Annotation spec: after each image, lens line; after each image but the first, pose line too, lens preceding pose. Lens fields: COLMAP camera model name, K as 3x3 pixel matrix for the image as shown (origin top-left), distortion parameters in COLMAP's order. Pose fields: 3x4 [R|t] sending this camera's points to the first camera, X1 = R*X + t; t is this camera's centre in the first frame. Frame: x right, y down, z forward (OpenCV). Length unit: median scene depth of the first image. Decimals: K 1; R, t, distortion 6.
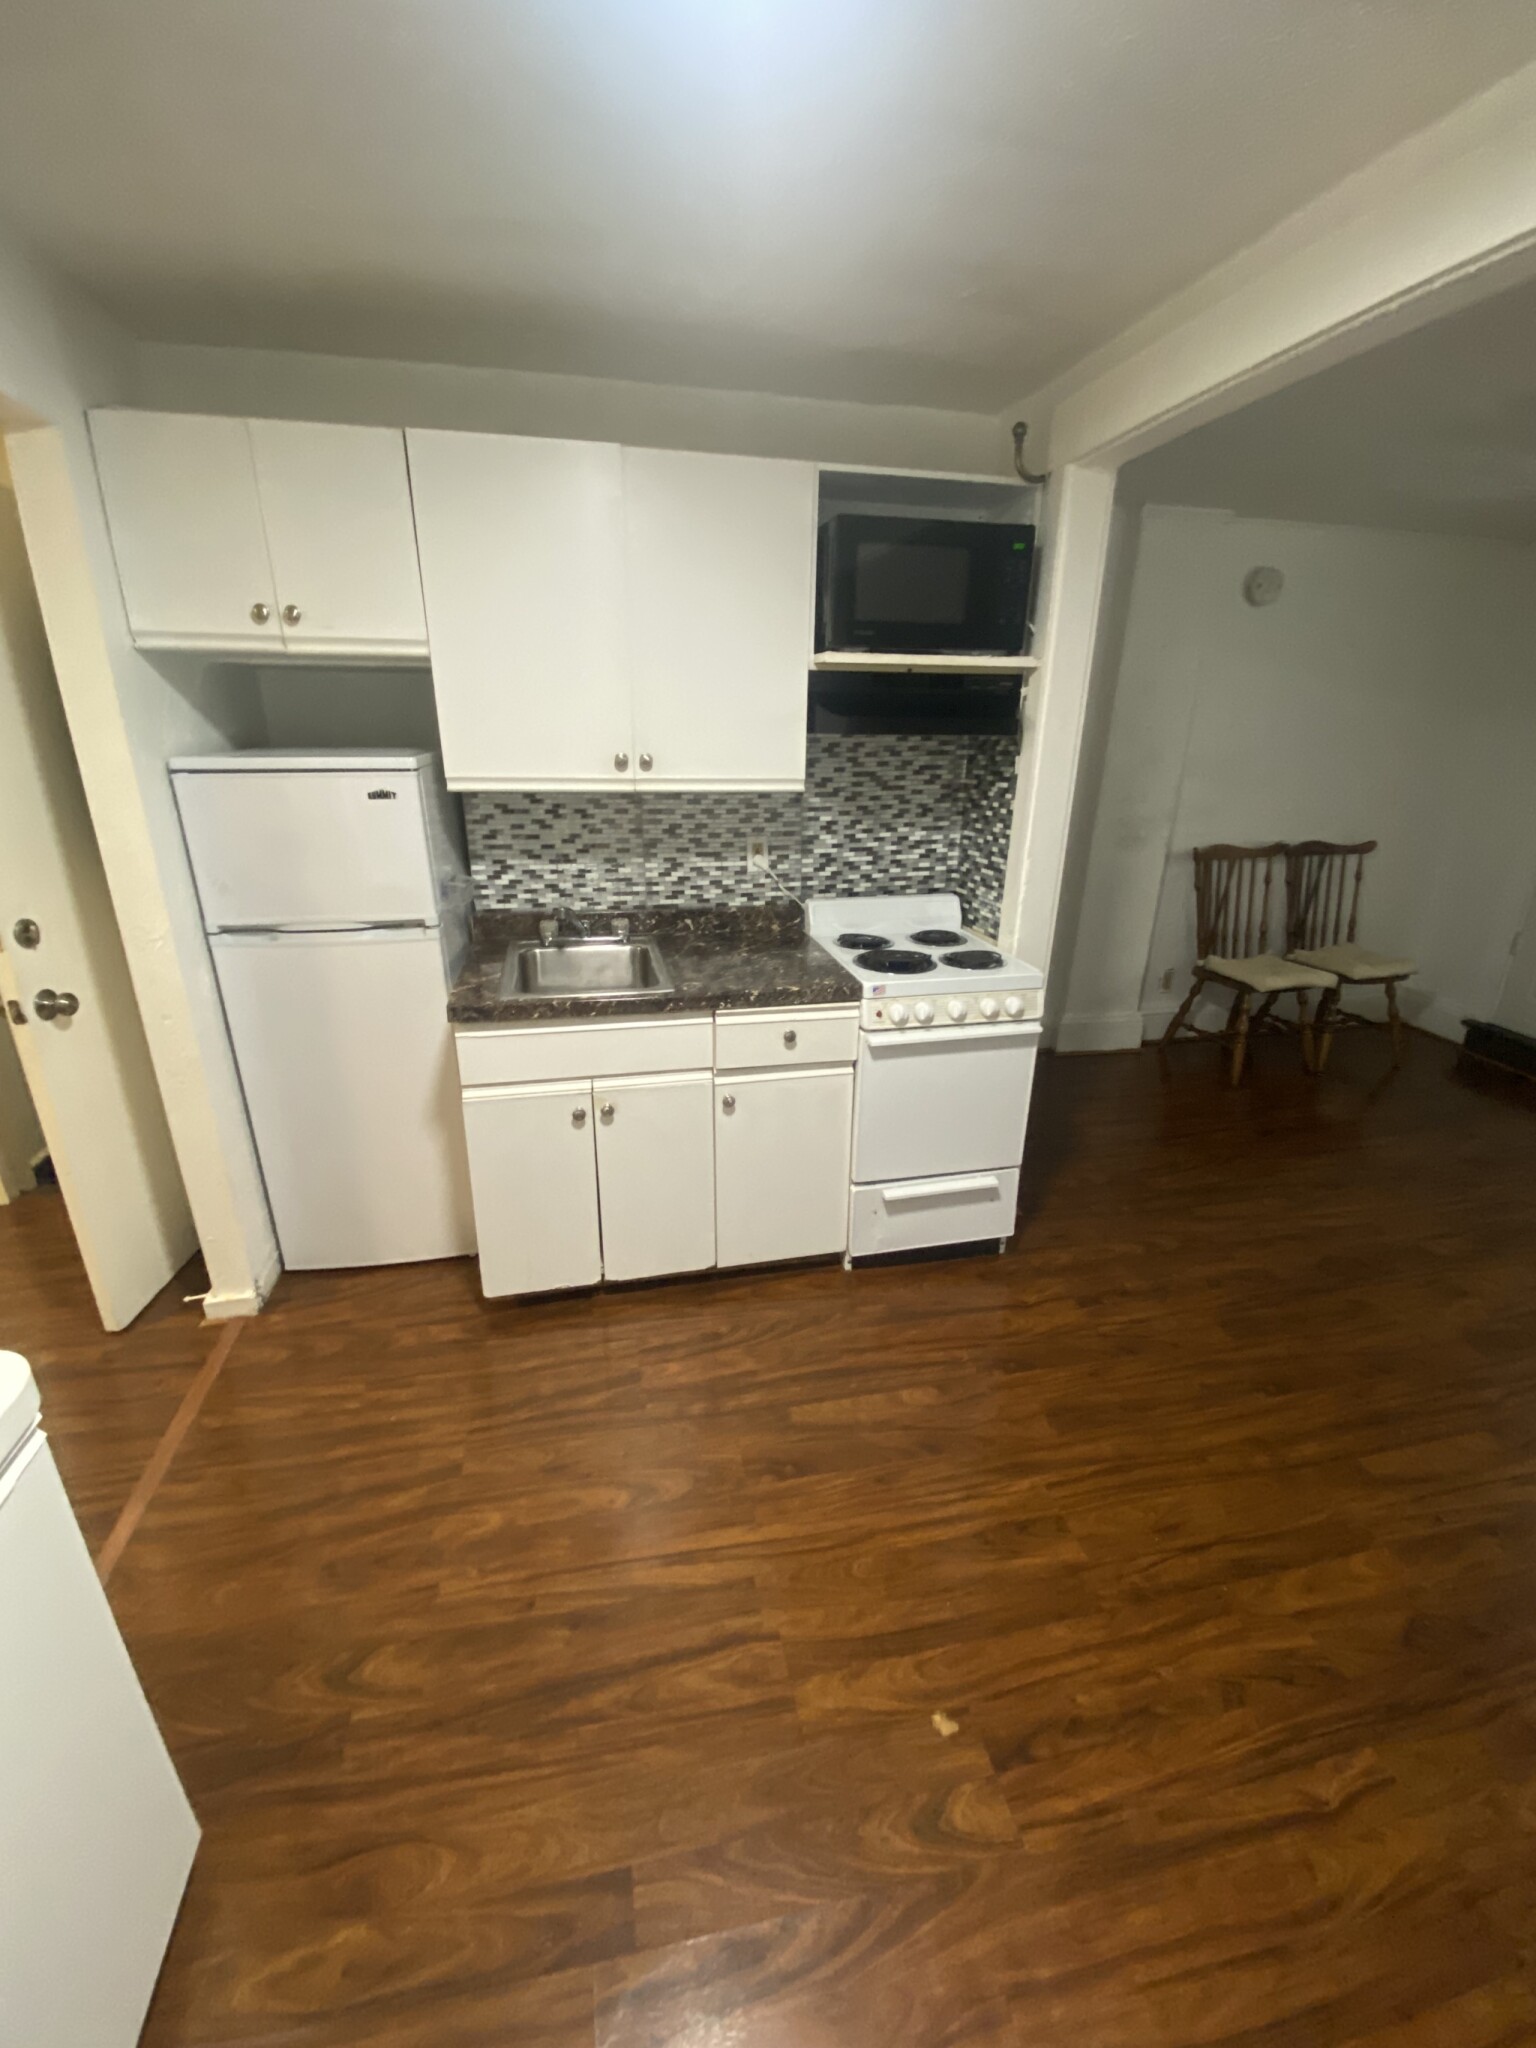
lens RADIAL K [[829.5, 0, 773.1], [0, 829.5, 1016.1], [0, 0, 1]] dist [0.034753, -0.031668]
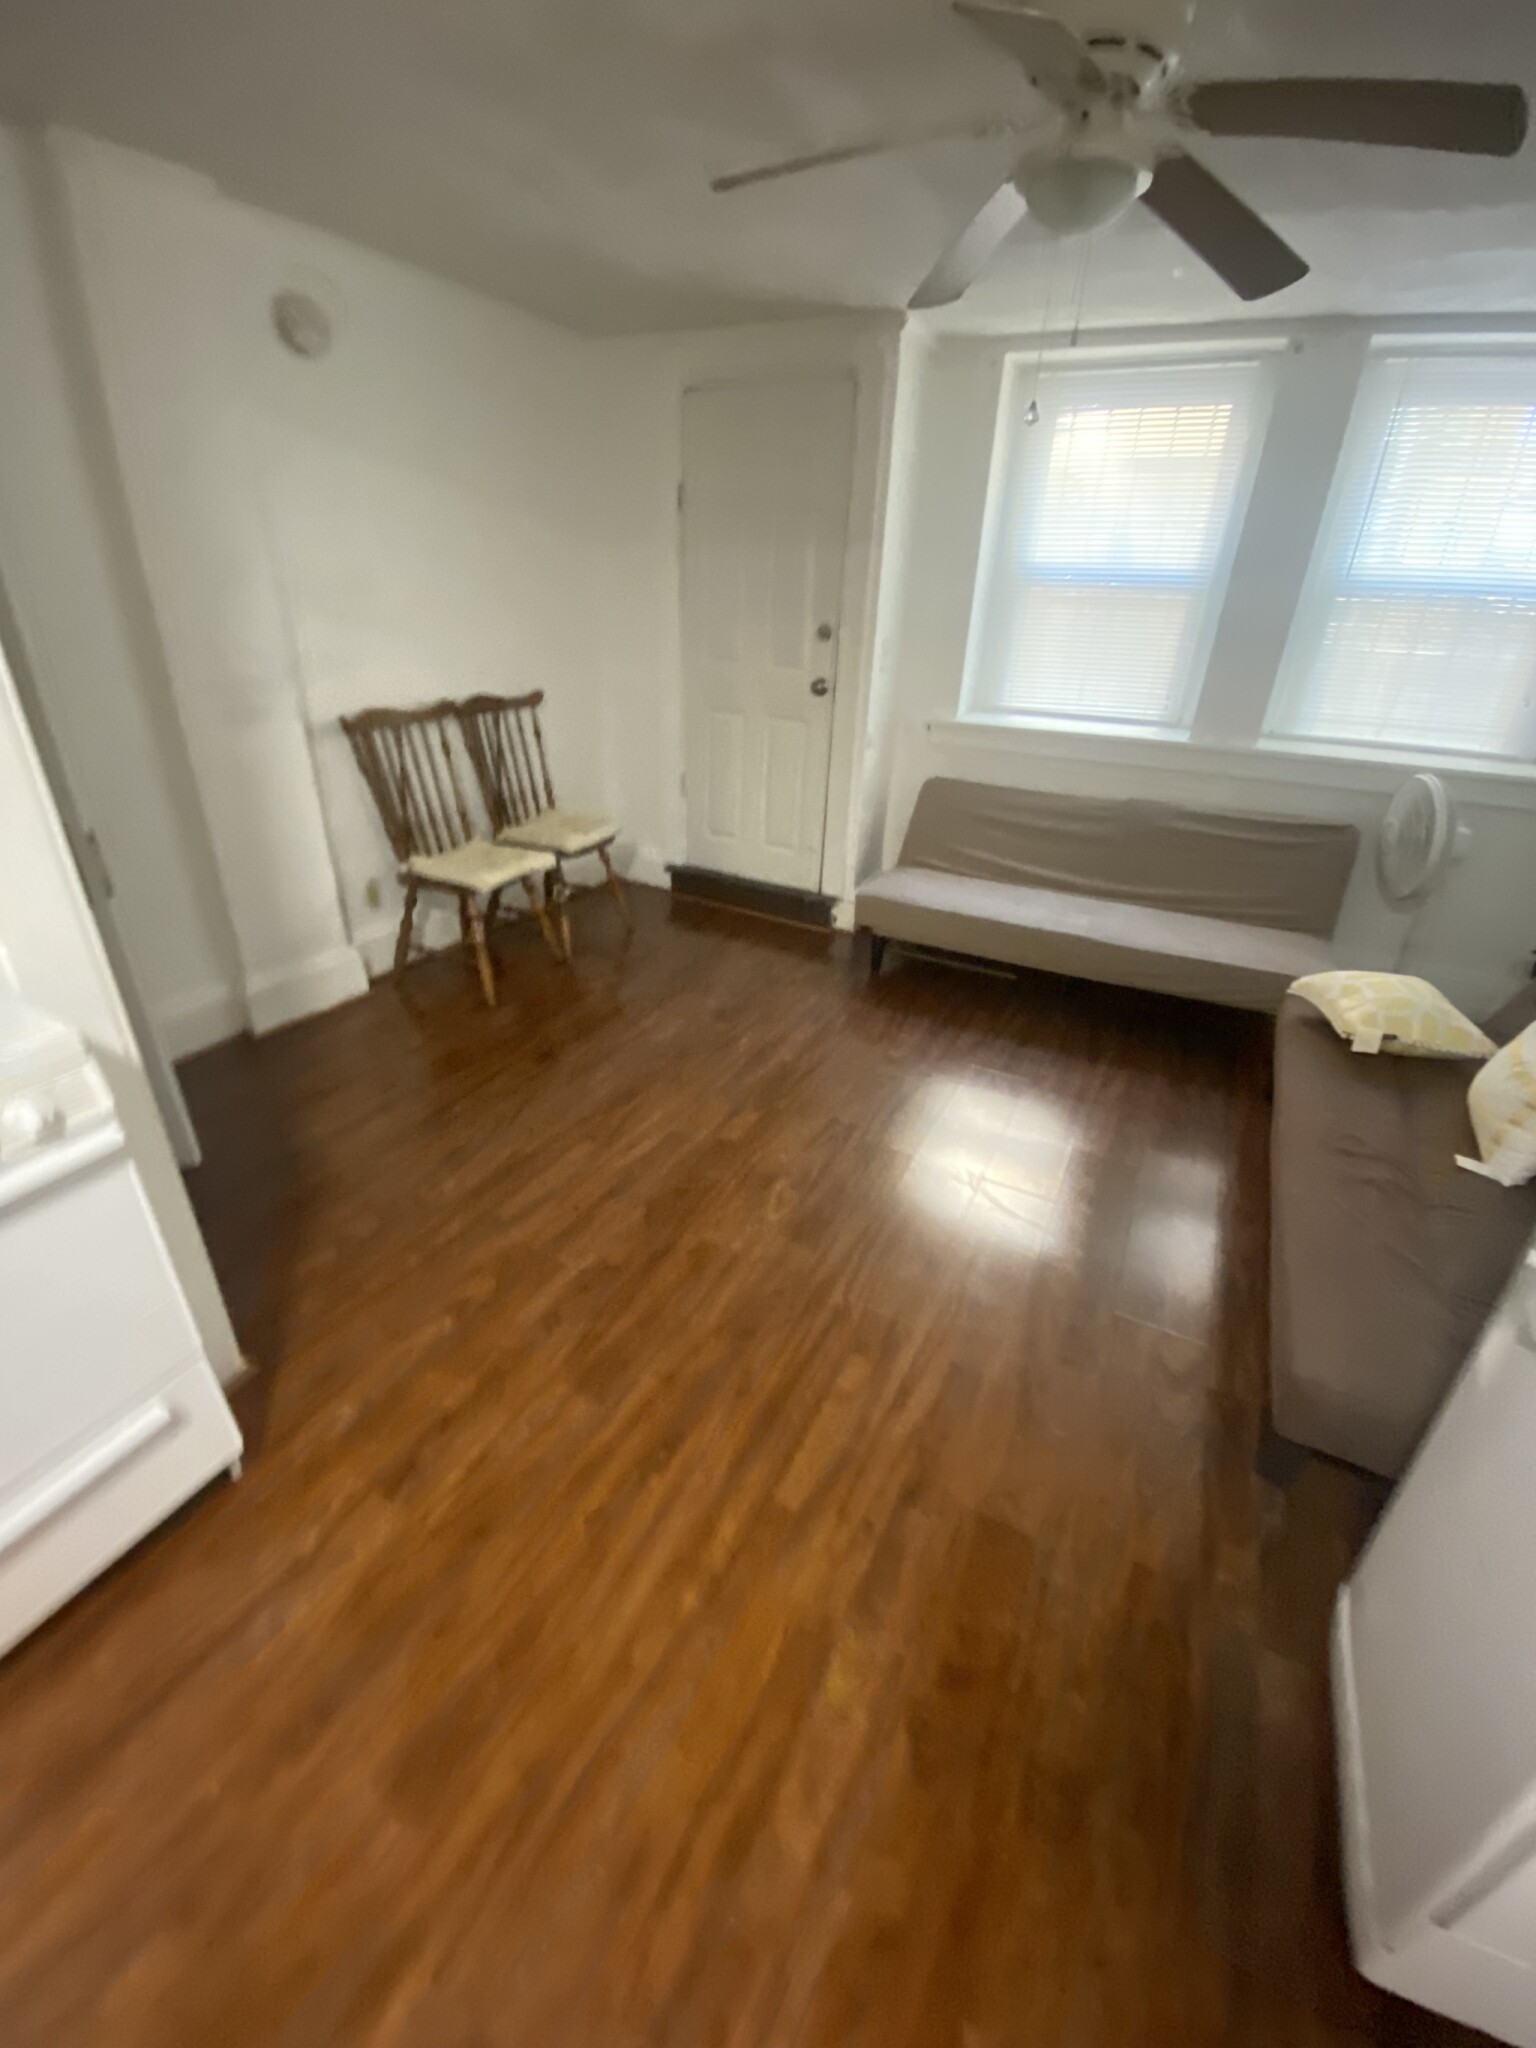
lens RADIAL K [[829.5, 0, 773.1], [0, 829.5, 1016.1], [0, 0, 1]] dist [0.034753, -0.031668]
pose [[0.635264, -0.341009, 0.692930, 0.209990], [0.229851, 0.940060, 0.251905, -0.073872], [-0.737298, -0.000756, 0.675568, 0.321432]]
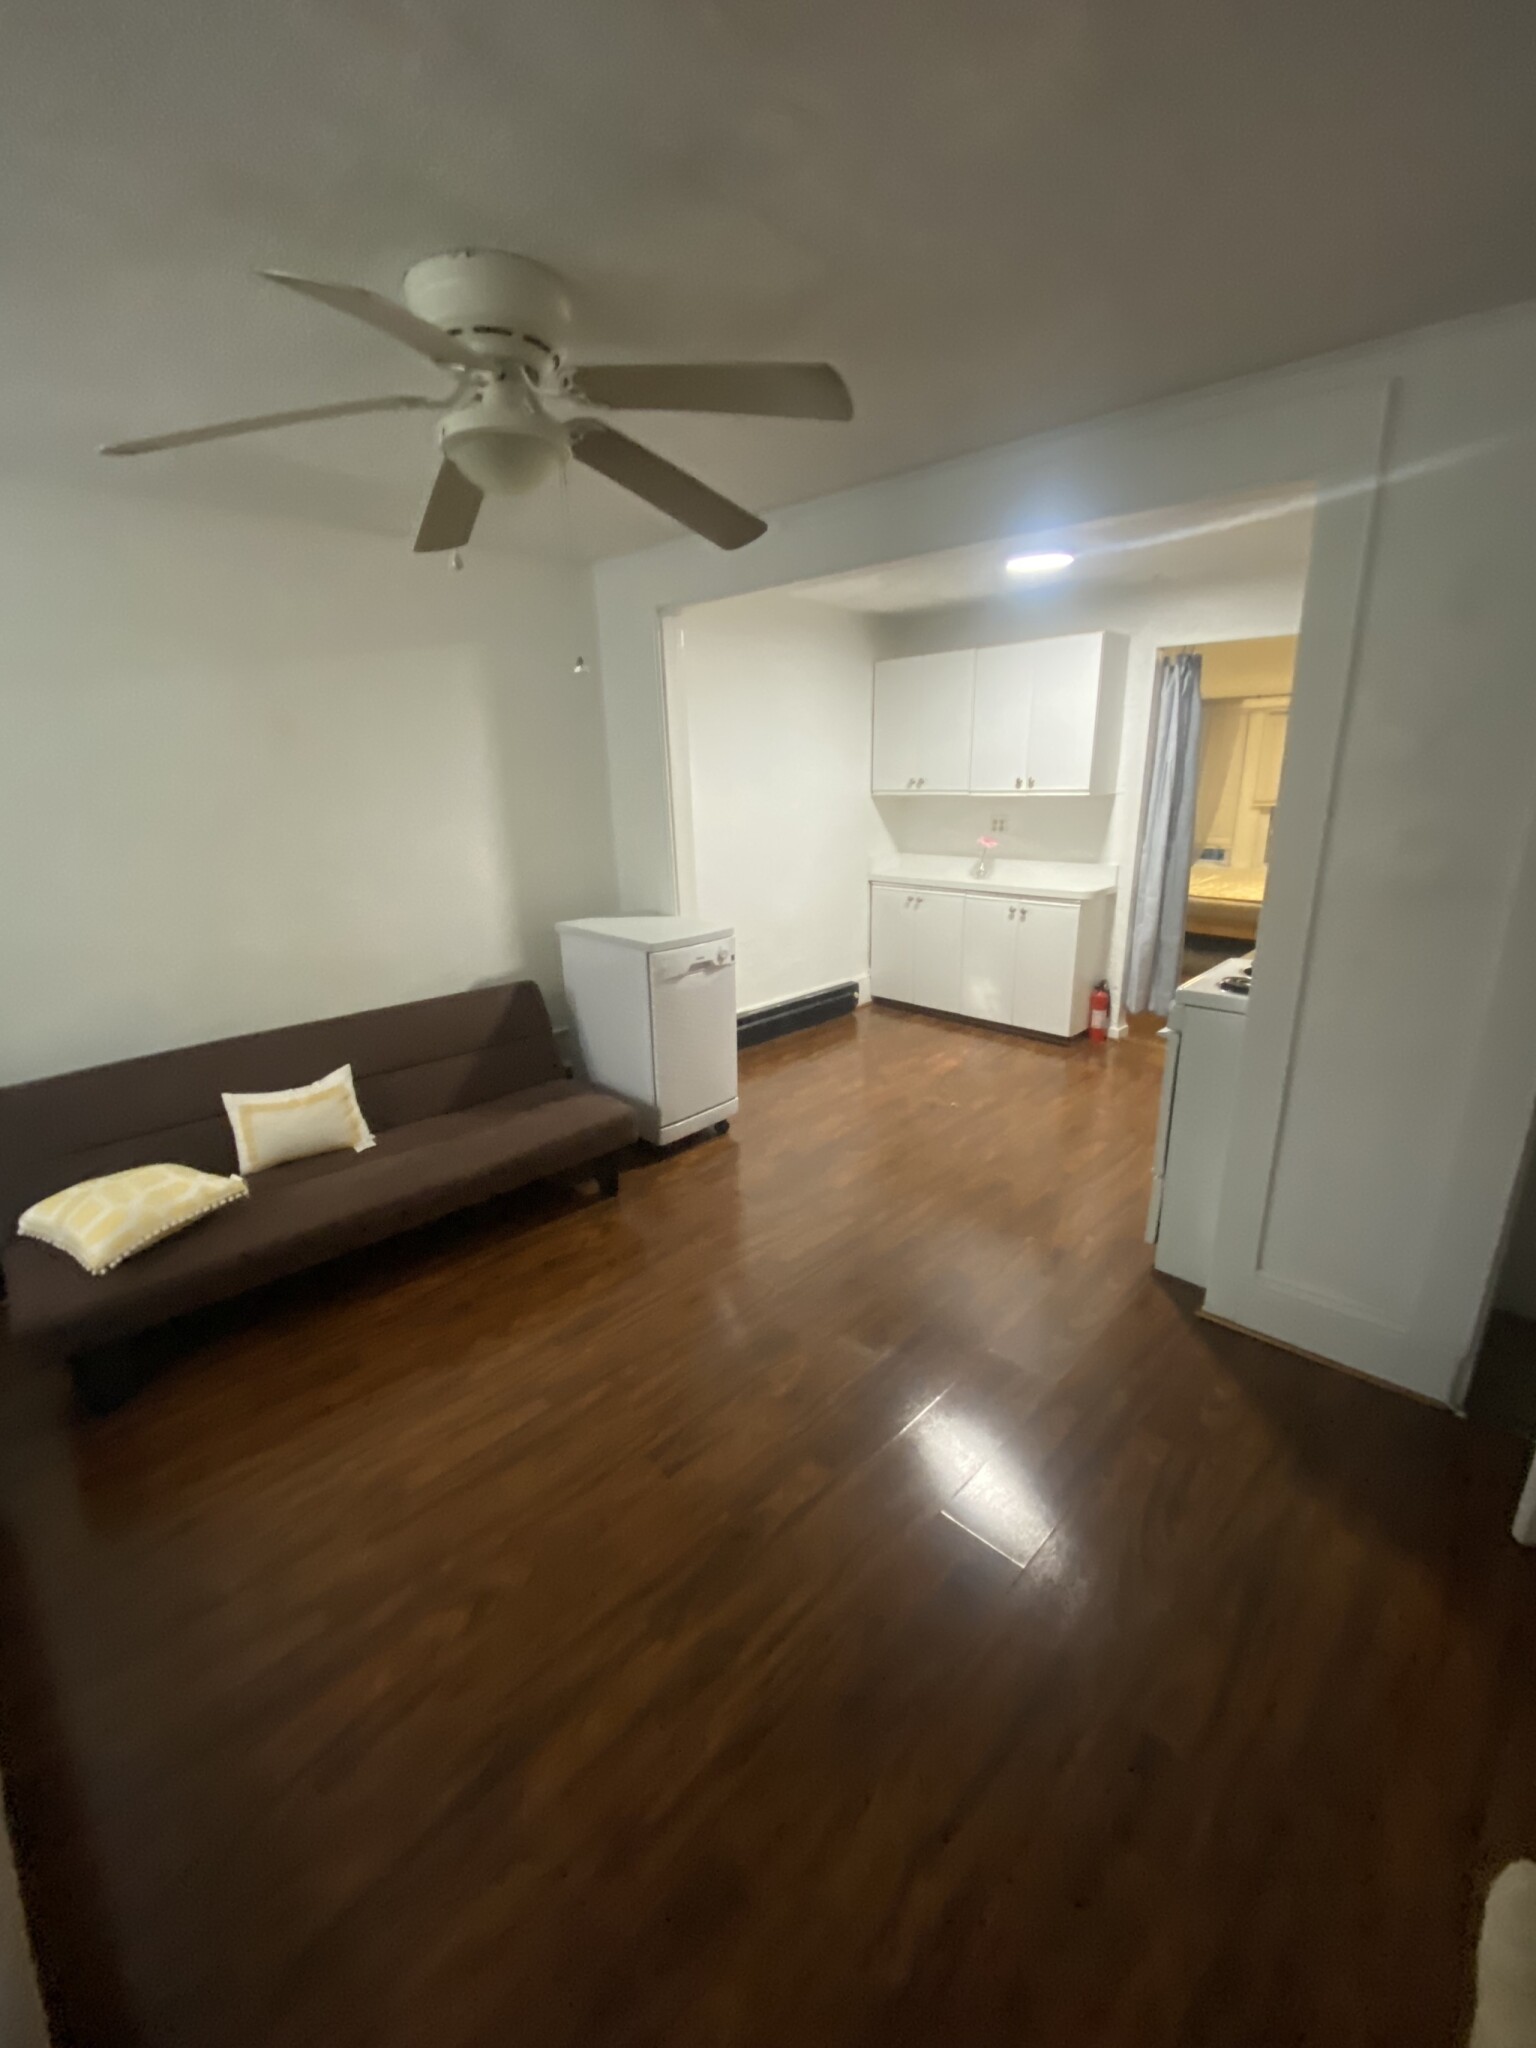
lens RADIAL K [[829.5, 0, 773.1], [0, 829.5, 1016.1], [0, 0, 1]] dist [0.034753, -0.031668]
pose [[-0.844831, 0.149828, -0.513626, 1.095667], [-0.167195, 0.837981, 0.519455, -0.403671], [0.508238, 0.524727, -0.682902, 1.252460]]
